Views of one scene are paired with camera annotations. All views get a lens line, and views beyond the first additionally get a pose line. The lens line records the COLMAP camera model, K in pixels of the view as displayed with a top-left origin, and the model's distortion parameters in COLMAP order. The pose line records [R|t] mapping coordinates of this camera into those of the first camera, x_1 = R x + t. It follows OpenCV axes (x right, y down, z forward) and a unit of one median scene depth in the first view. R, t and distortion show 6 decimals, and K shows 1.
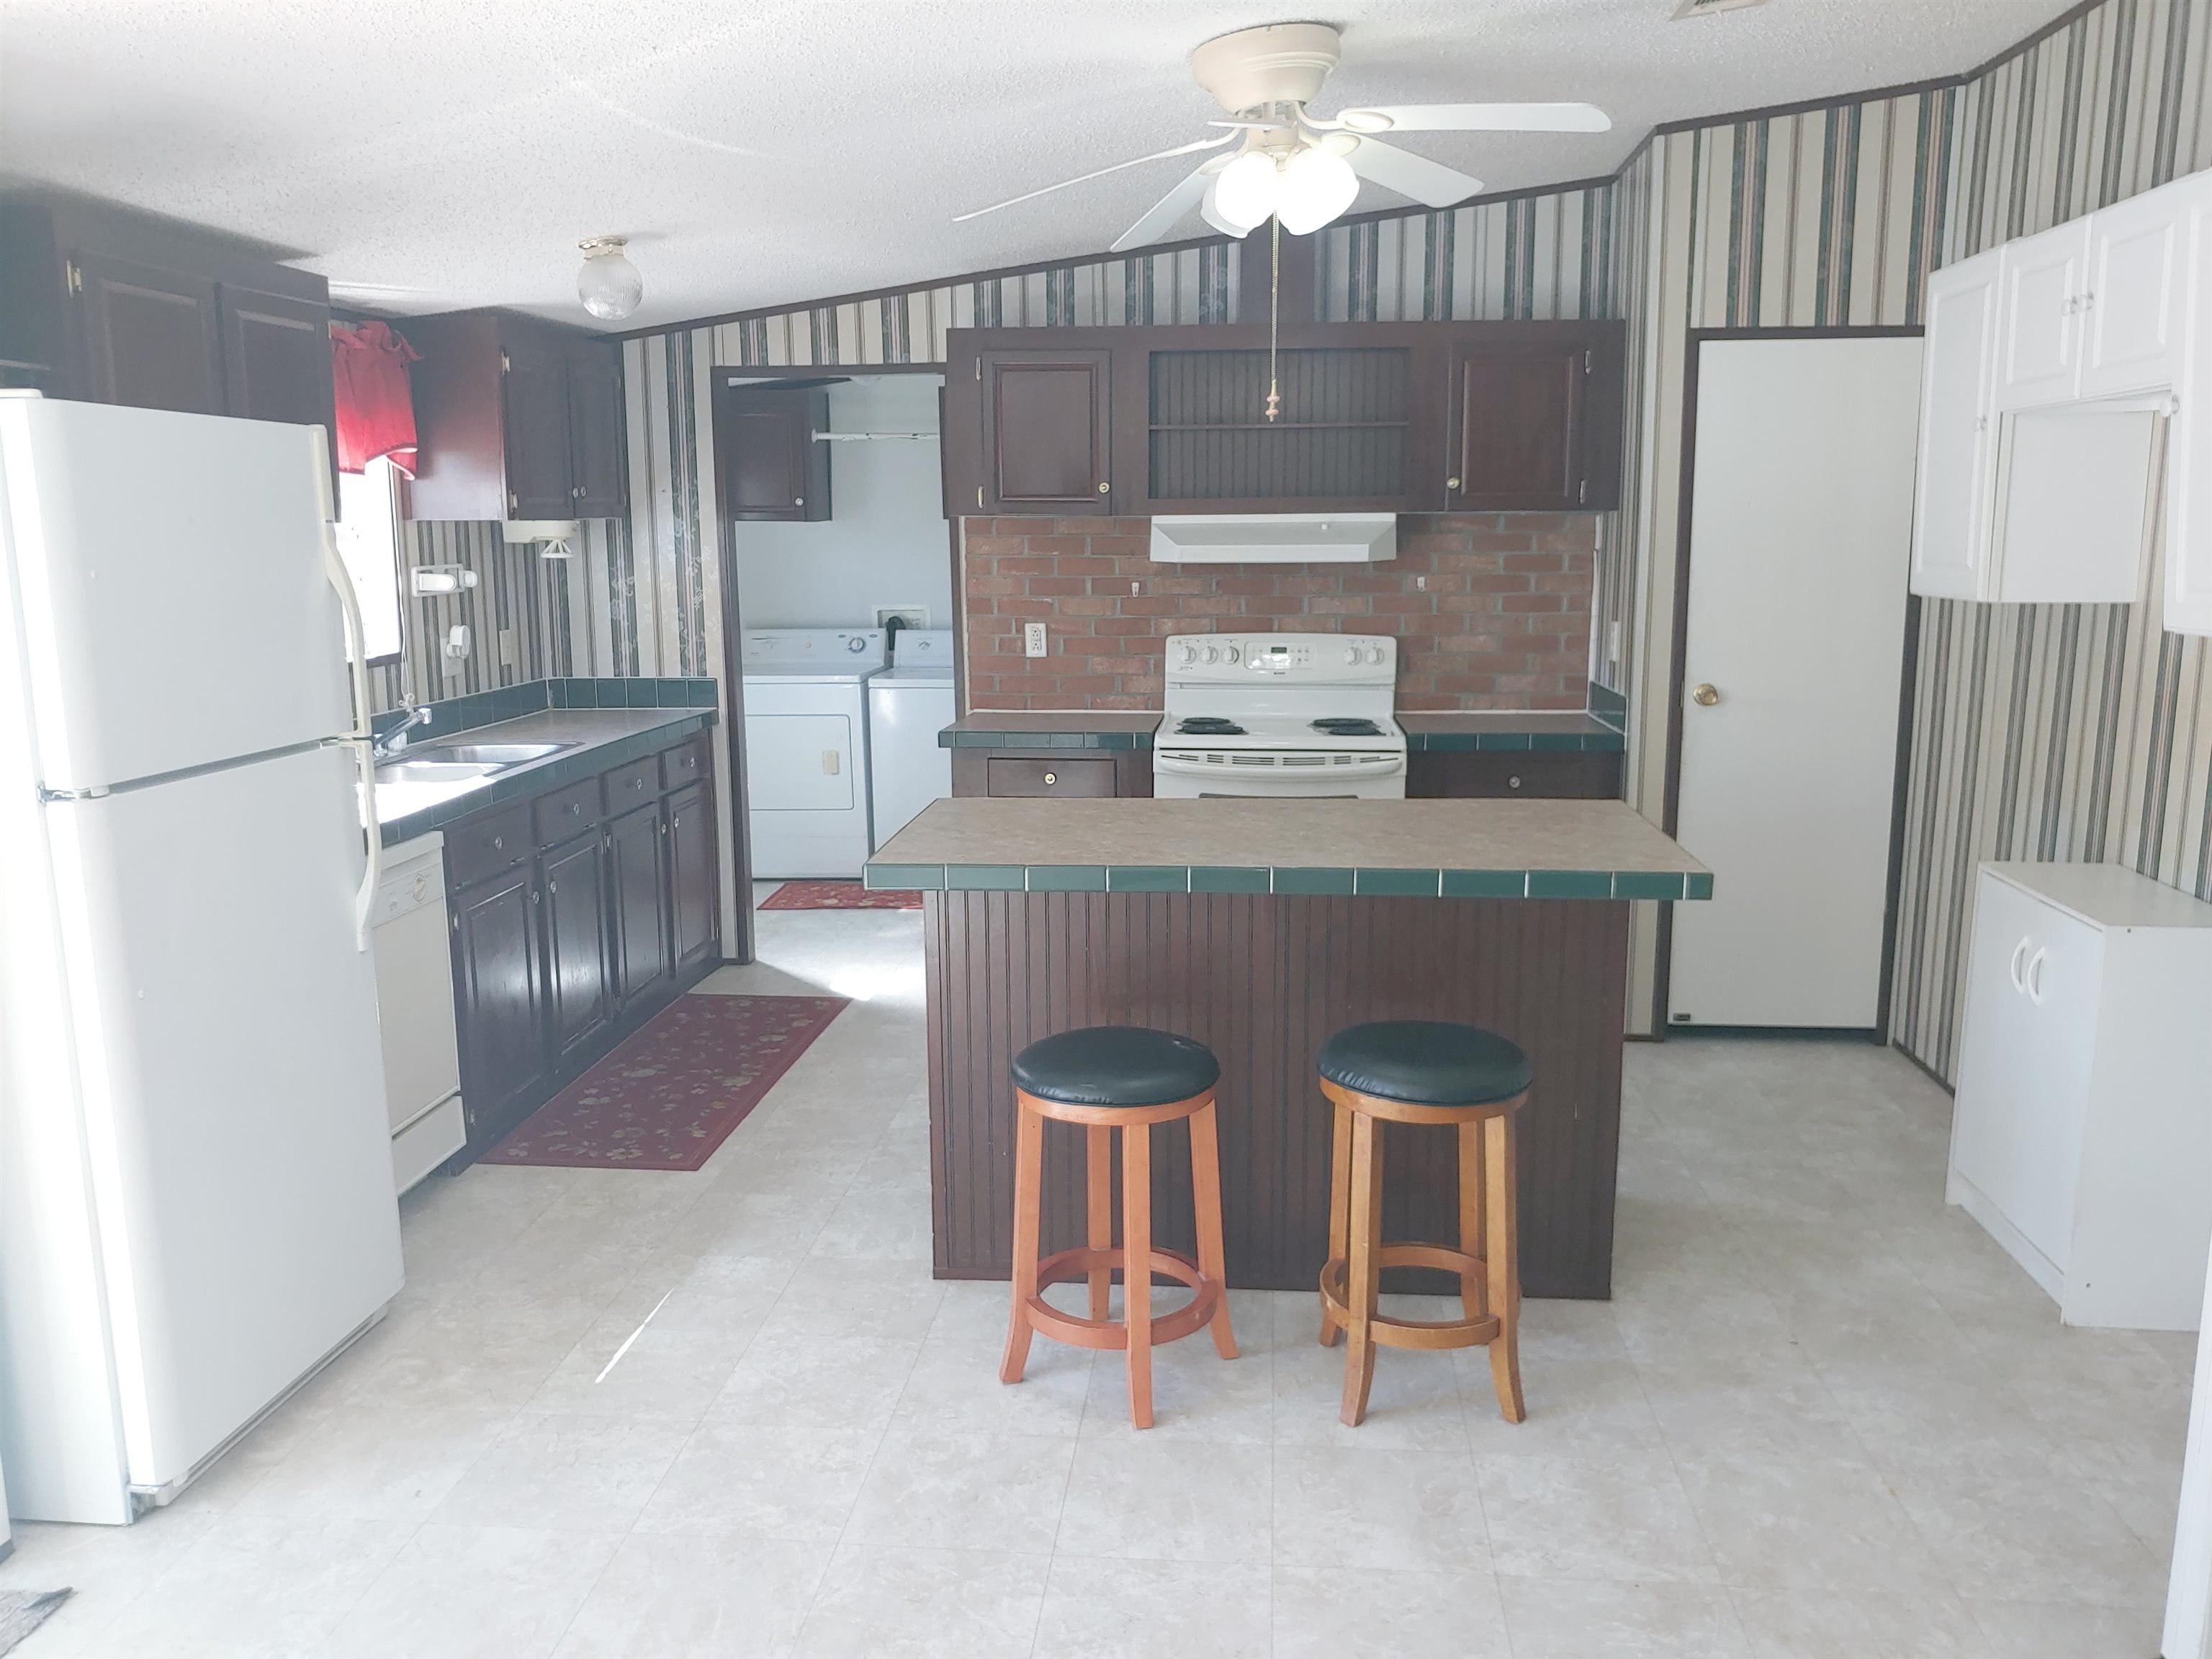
lens RADIAL K [[1739.3, 0, 1042.4], [0, 1739.3, 808.9], [0, 0, 1]] dist [-0.002562, -0.000532]
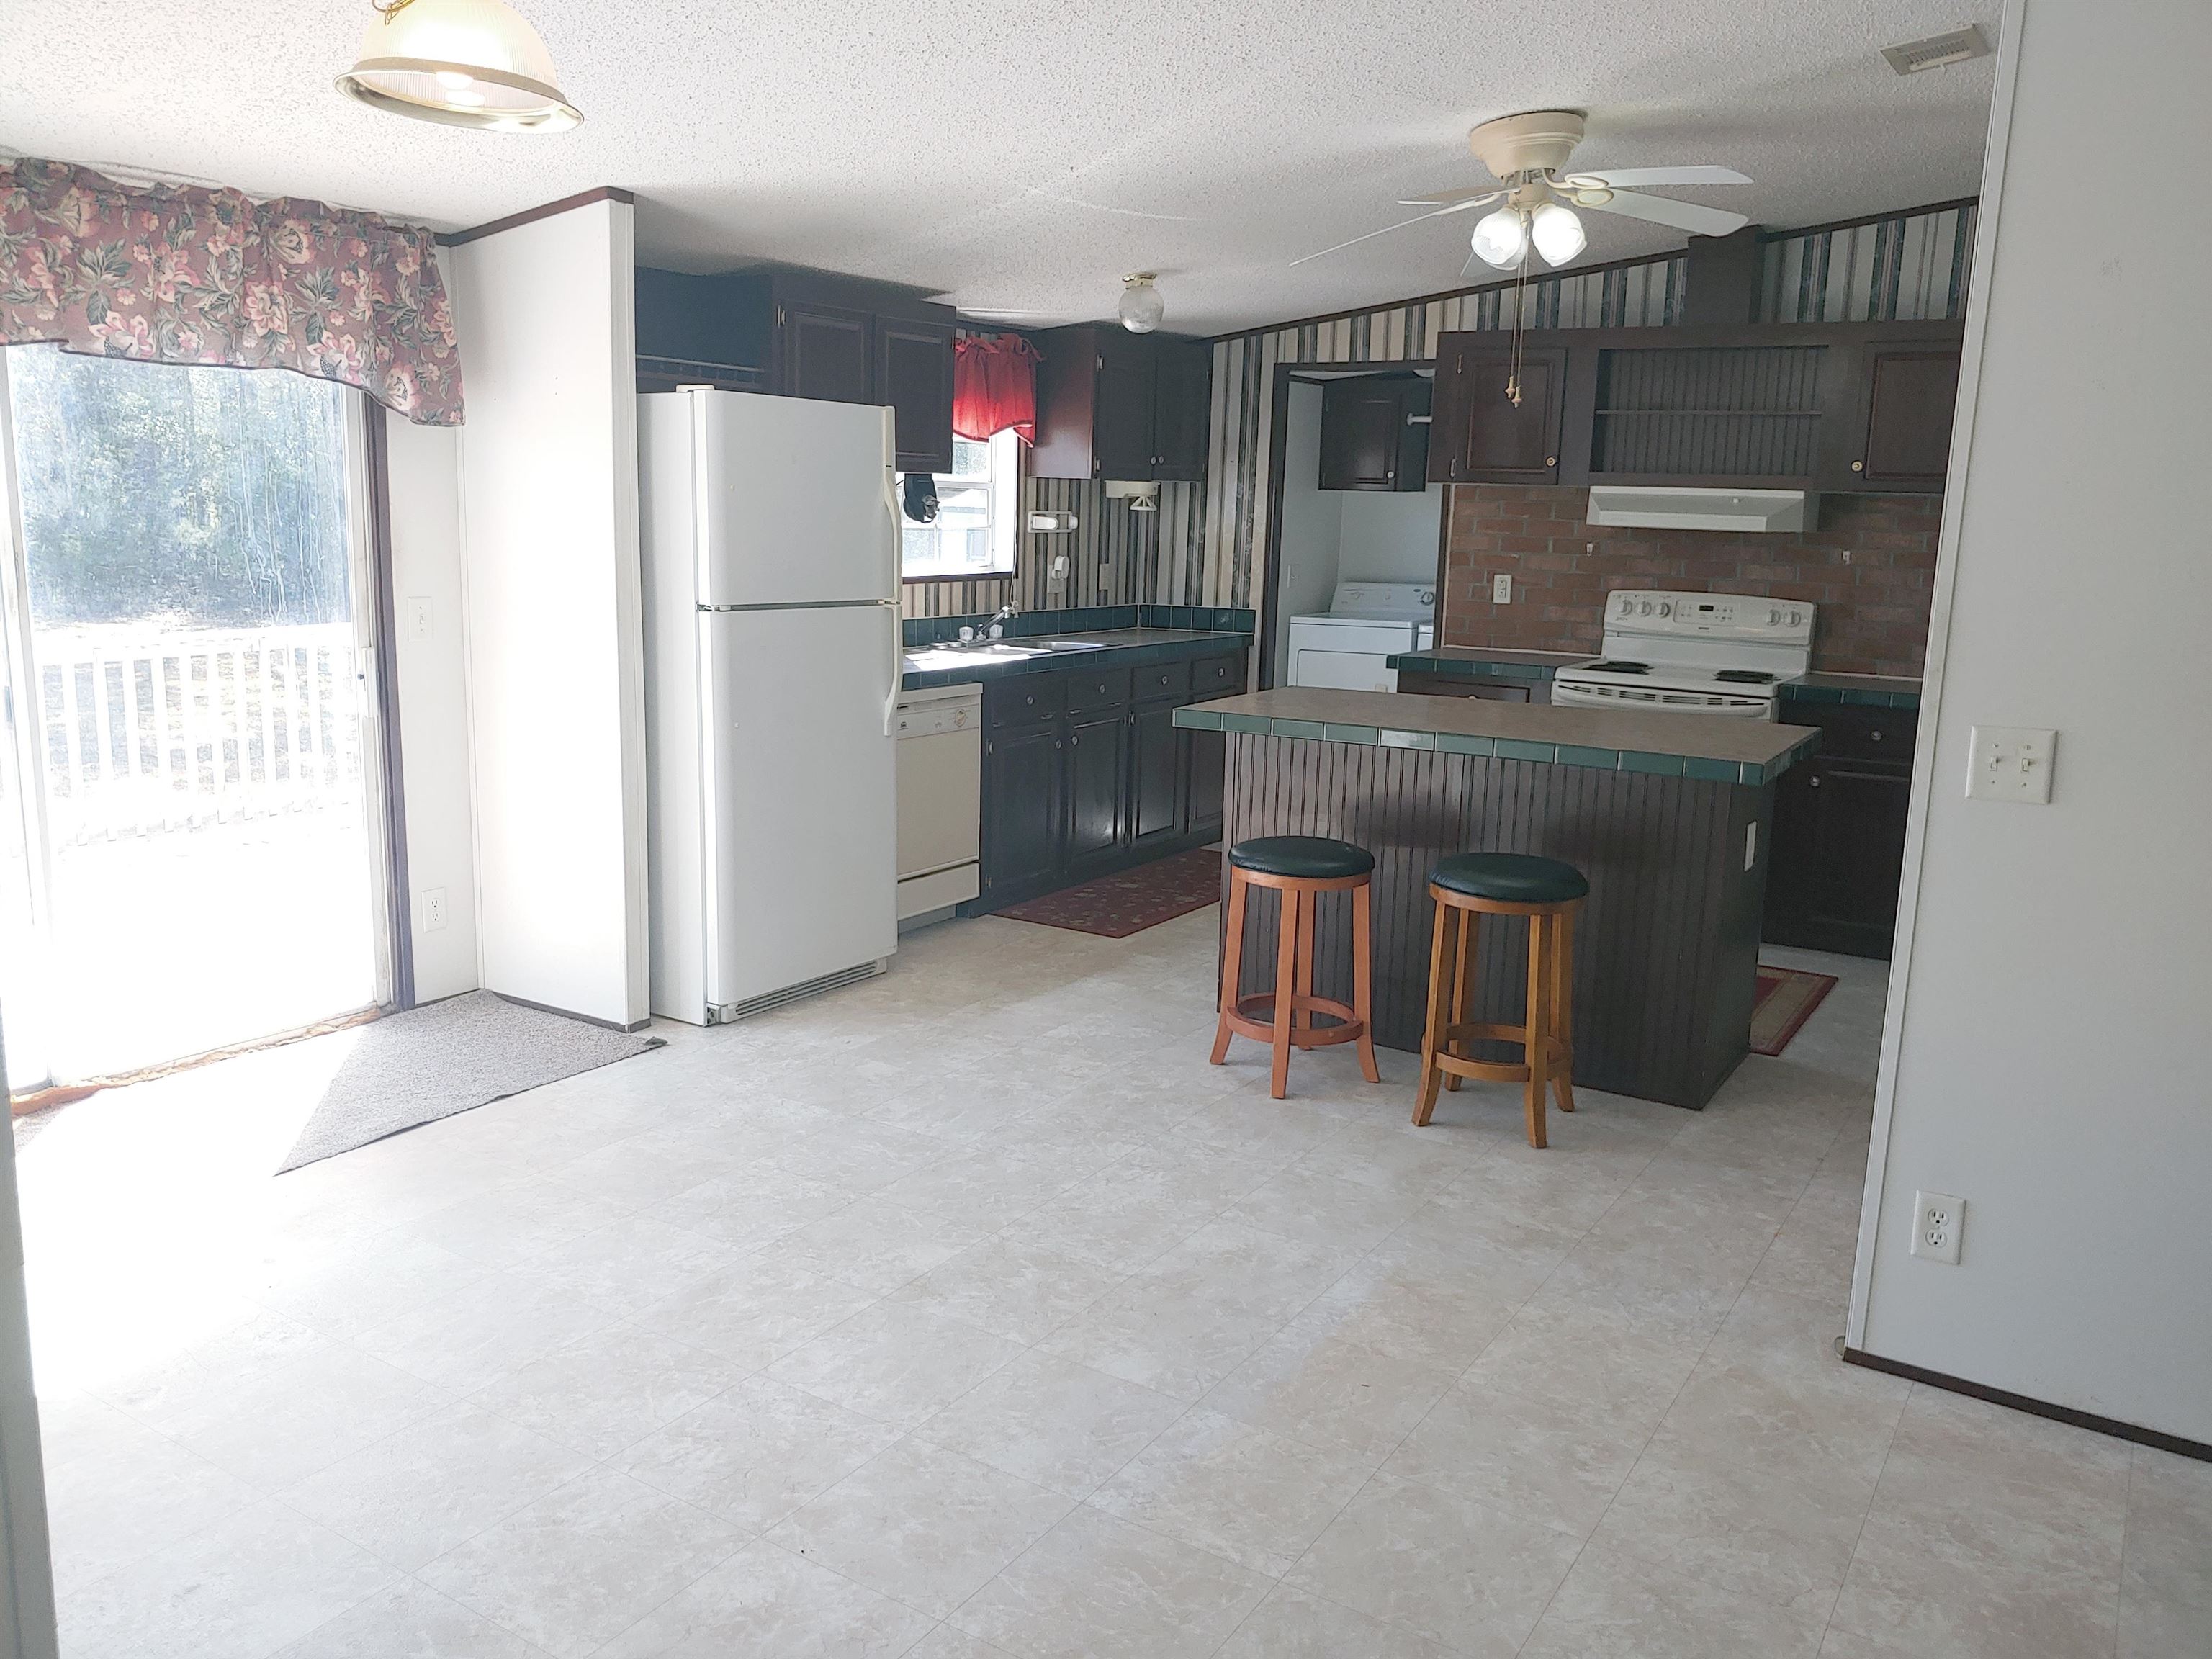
lens RADIAL K [[1739.3, 0, 1042.4], [0, 1739.3, 808.9], [0, 0, 1]] dist [-0.002562, -0.000532]
pose [[0.892959, 0.107127, -0.437204, 0.263168], [-0.104297, 0.994077, 0.030557, 0.050487], [0.437888, 0.018313, 0.898843, -0.220569]]
